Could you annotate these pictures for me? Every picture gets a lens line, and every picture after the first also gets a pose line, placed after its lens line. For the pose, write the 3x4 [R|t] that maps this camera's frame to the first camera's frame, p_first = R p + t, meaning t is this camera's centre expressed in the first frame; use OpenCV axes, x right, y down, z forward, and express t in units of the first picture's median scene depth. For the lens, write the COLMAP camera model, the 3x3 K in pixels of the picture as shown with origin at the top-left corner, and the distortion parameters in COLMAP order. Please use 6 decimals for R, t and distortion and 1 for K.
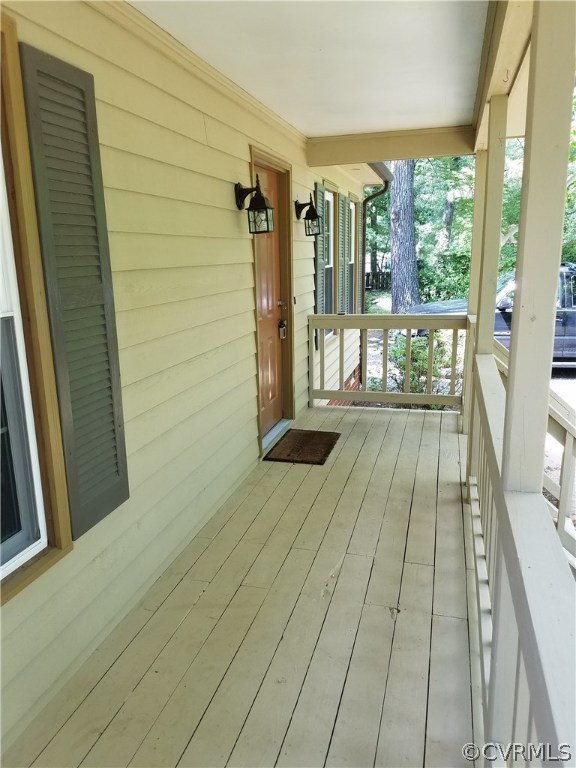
lens RADIAL K [[596.5, 0, 279.3], [0, 596.5, 386.1], [0, 0, 1]] dist [0.237854, -0.438430]
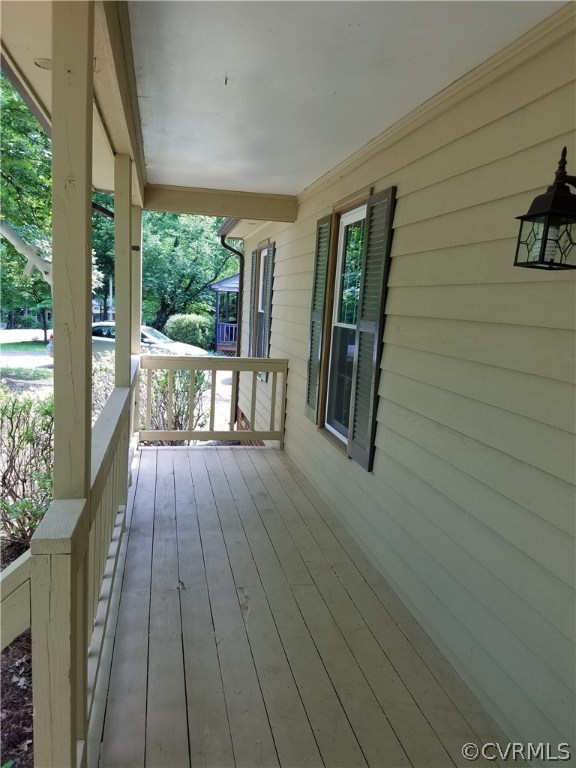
lens RADIAL K [[596.5, 0, 279.3], [0, 596.5, 386.1], [0, 0, 1]] dist [0.237854, -0.438430]
pose [[-0.896711, 0.036838, -0.441080, 0.501102], [-0.129436, 0.931143, 0.340910, -0.414808], [0.423267, 0.362790, -0.830198, 1.824551]]
